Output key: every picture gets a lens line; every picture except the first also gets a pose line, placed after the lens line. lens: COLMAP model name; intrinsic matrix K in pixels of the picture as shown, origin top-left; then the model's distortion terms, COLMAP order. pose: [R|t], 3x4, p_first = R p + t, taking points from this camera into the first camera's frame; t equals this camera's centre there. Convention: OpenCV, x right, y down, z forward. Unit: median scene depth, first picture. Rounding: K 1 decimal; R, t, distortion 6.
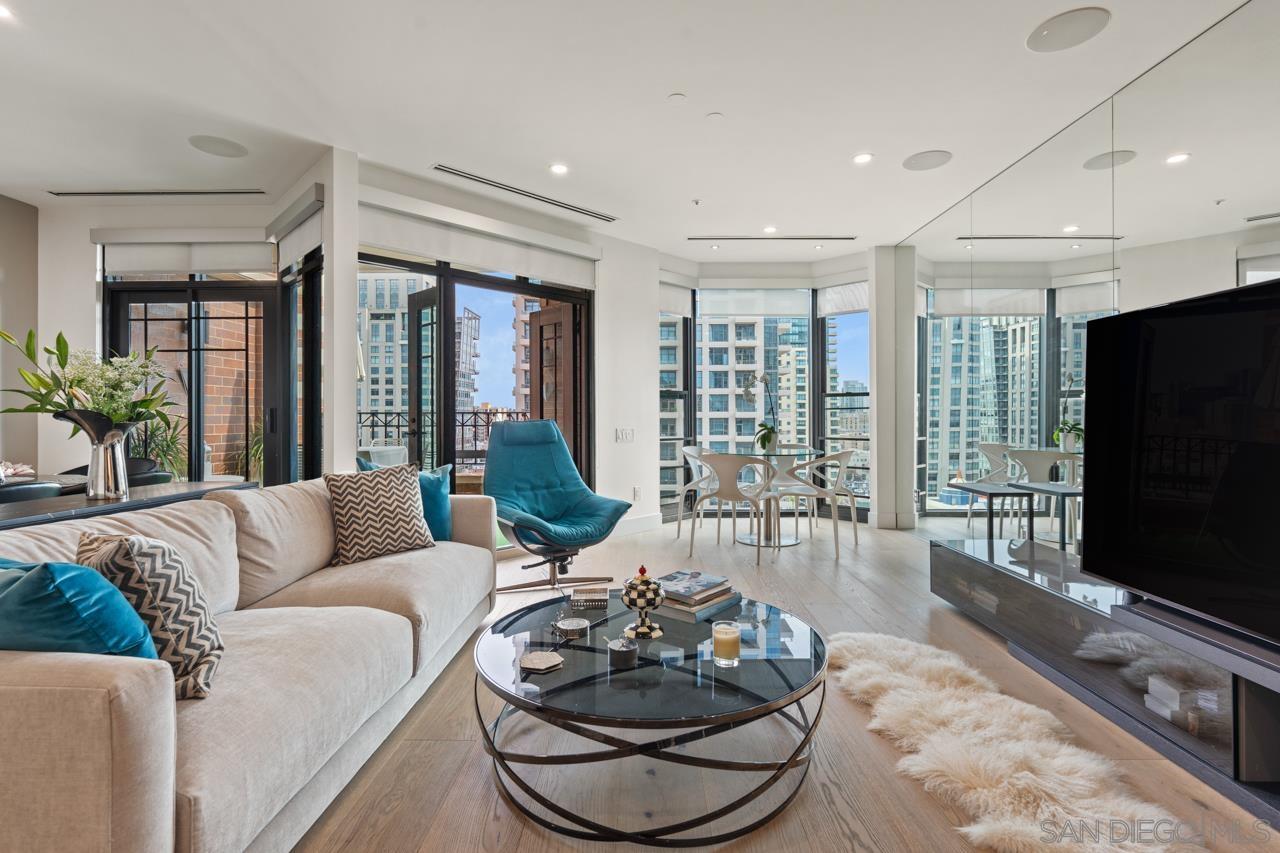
lens RADIAL K [[594.6, 0, 641.4], [0, 594.6, 413.2], [0, 0, 1]] dist [-0.002168, 0.000000]
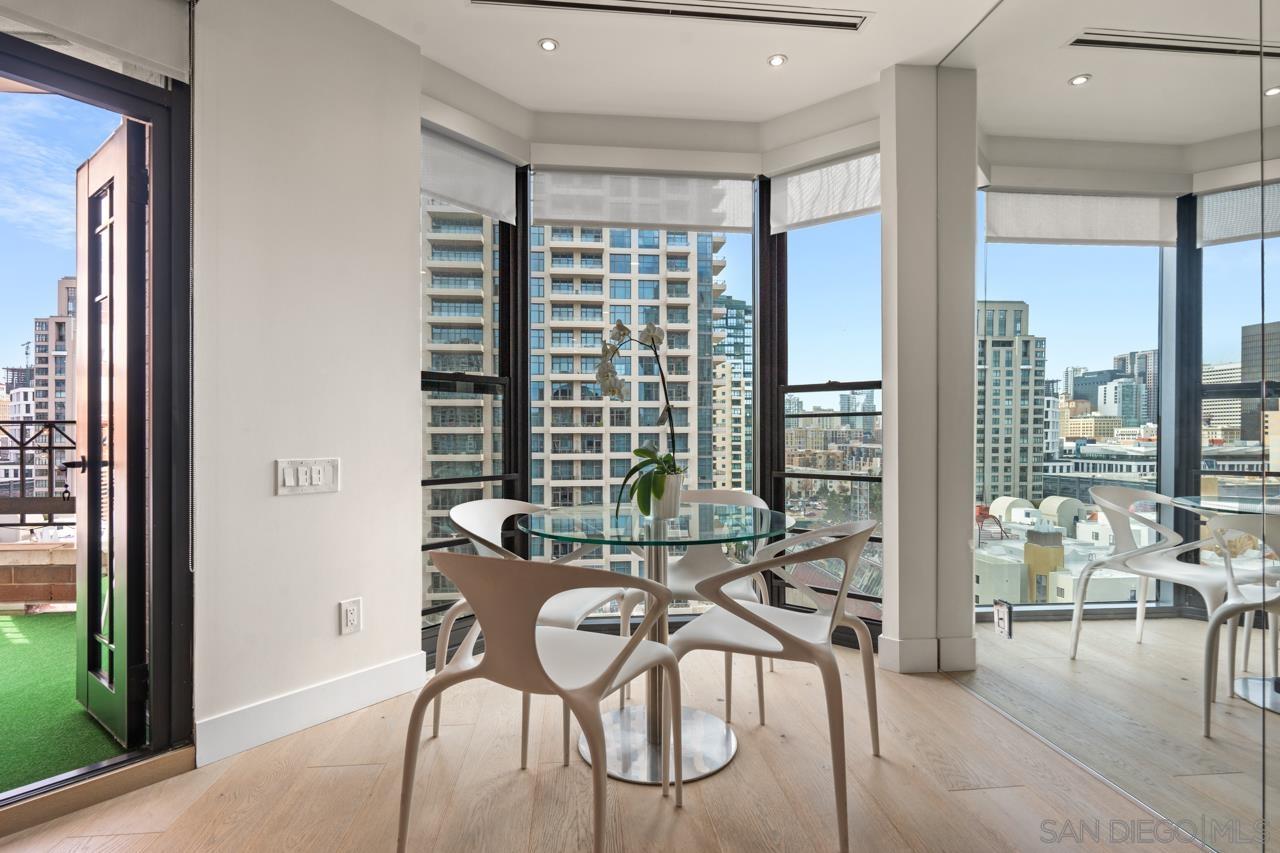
lens RADIAL K [[627.2, 0, 640.0], [0, 627.2, 426.5], [0, 0, 1]] dist [0.001125, 0.000664]
pose [[0.993977, 0.002743, 0.109557, 0.155554], [-0.002469, 0.999993, -0.002644, 0.004191], [-0.109563, 0.002358, 0.993977, 0.587676]]
